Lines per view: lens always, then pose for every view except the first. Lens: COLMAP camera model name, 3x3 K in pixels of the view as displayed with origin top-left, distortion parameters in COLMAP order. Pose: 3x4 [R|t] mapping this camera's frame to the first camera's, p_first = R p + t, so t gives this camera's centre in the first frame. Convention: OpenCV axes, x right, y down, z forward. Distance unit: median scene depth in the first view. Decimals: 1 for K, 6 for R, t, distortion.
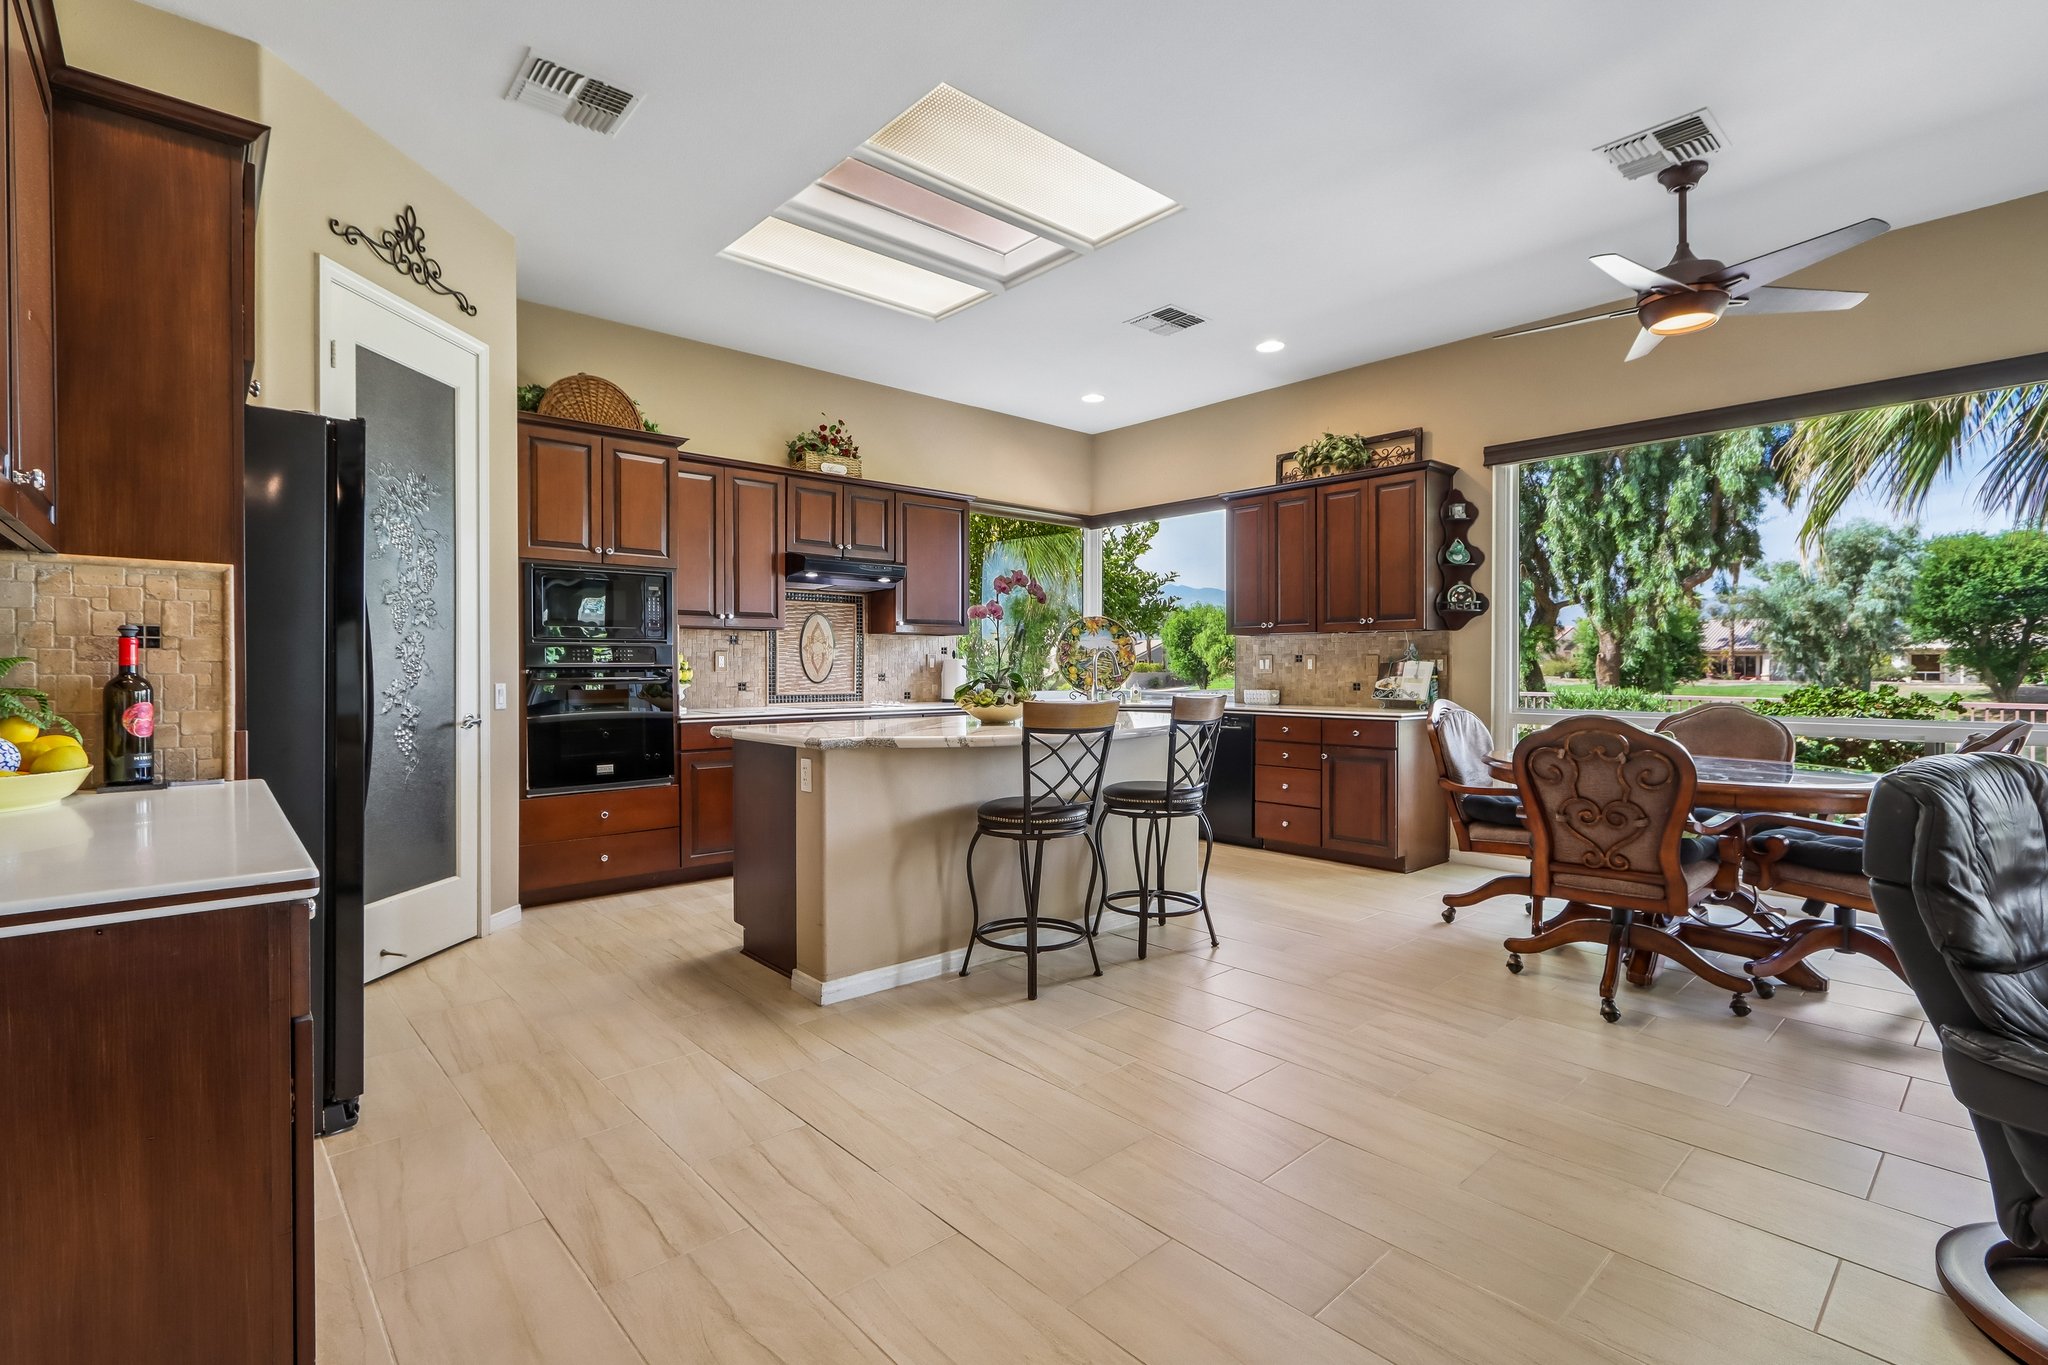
lens RADIAL K [[947.2, 0, 1028.8], [0, 947.2, 671.5], [0, 0, 1]] dist [0.004049, 0.000543]
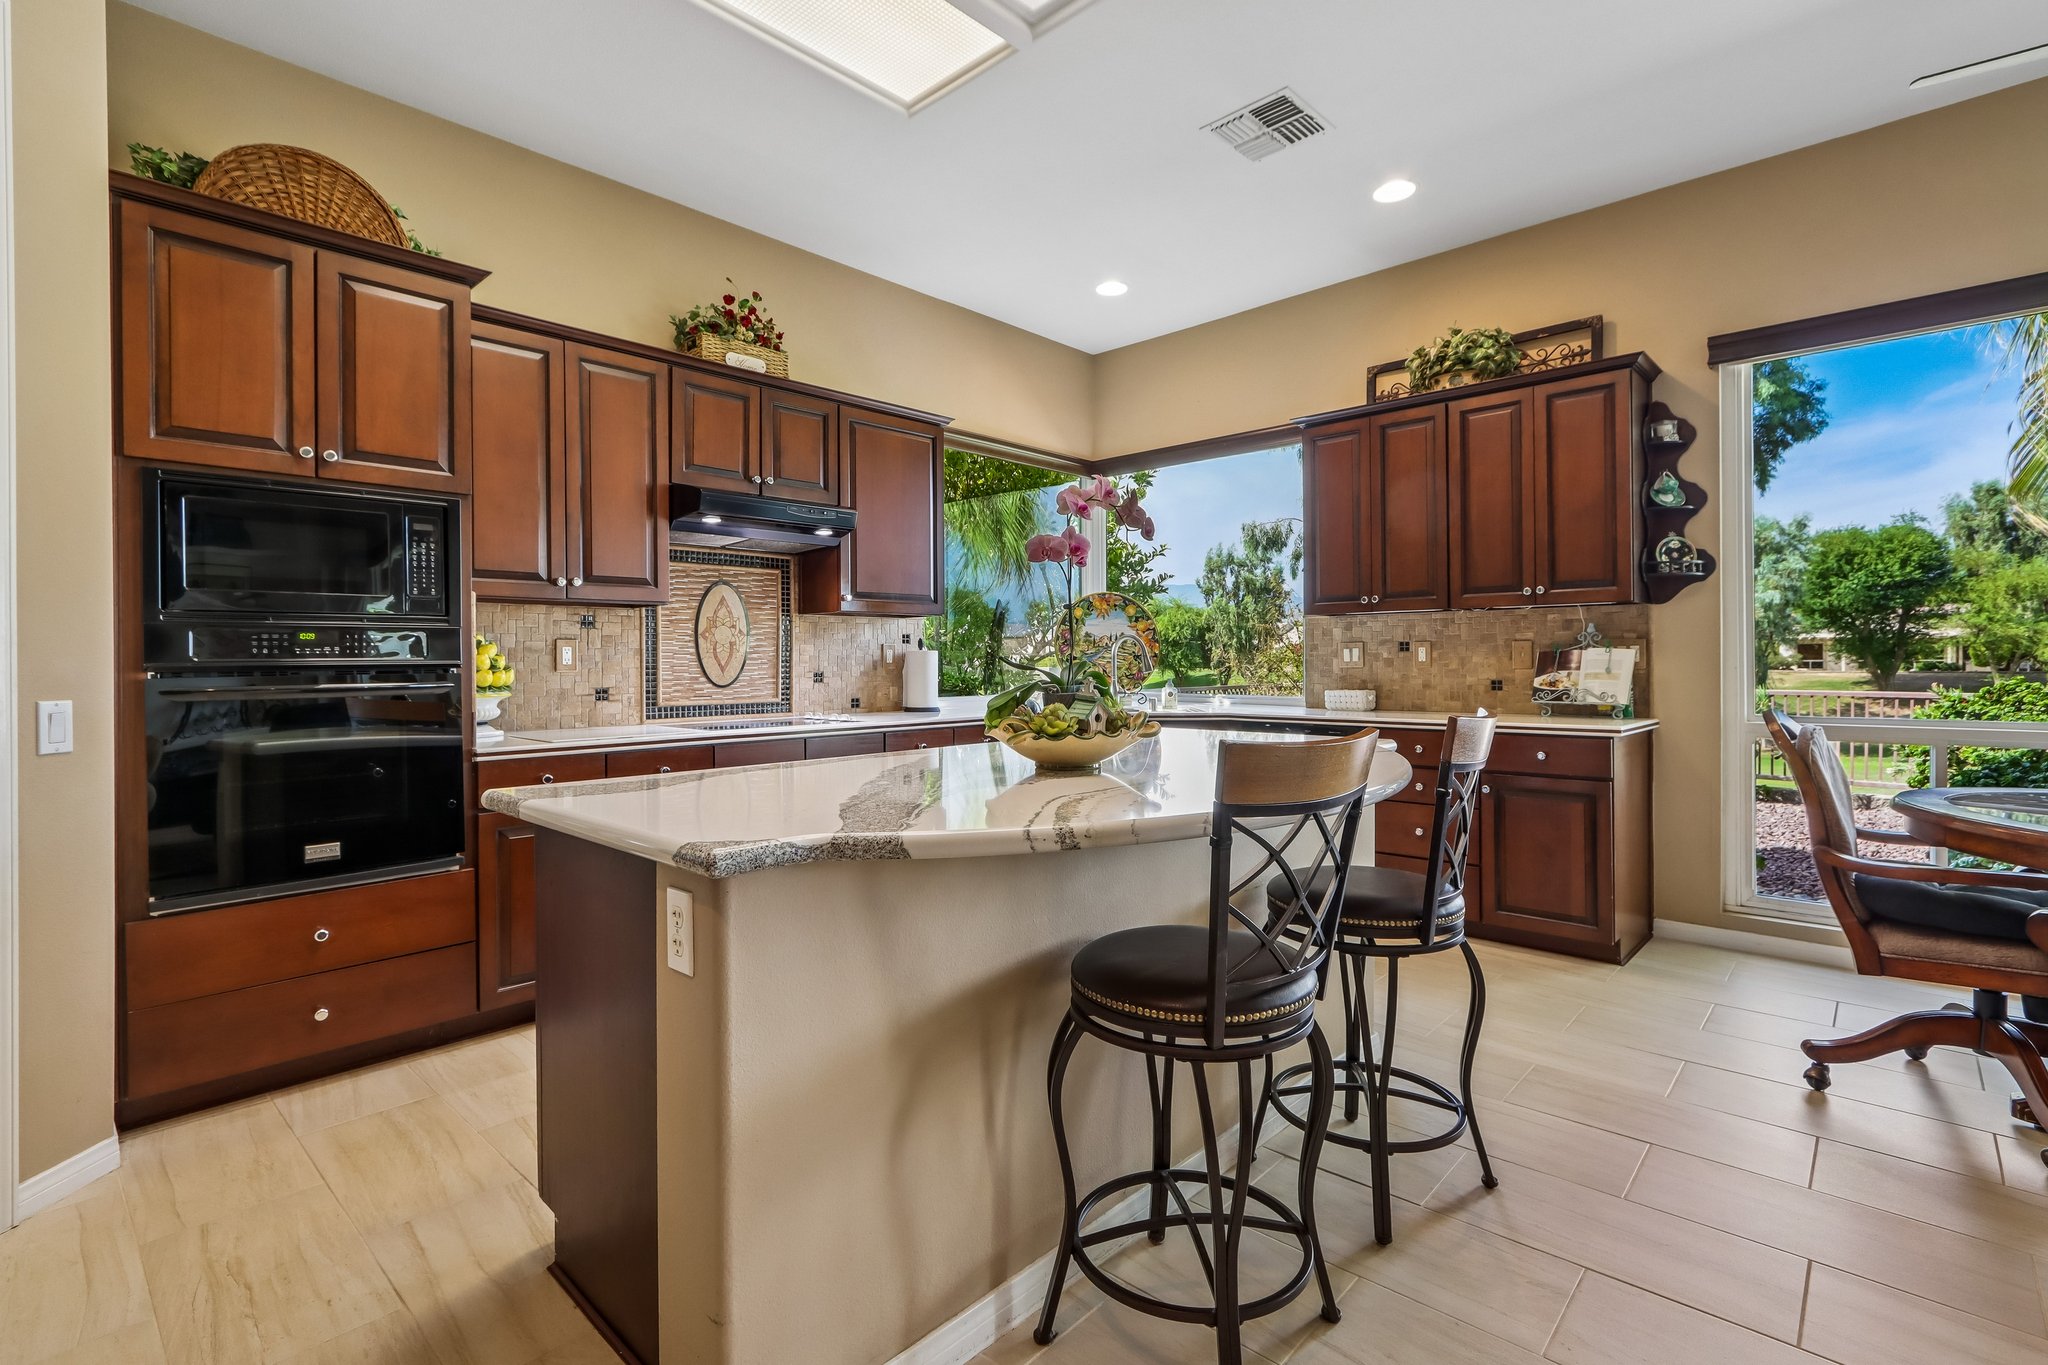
lens RADIAL K [[947.2, 0, 1028.0], [0, 947.2, 658.0], [0, 0, 1]] dist [0.004049, 0.000543]
pose [[0.996286, -0.006610, 0.085857, -0.073153], [0.007310, 0.999943, -0.007835, -0.001596], [-0.085800, 0.008434, 0.996277, 0.351876]]
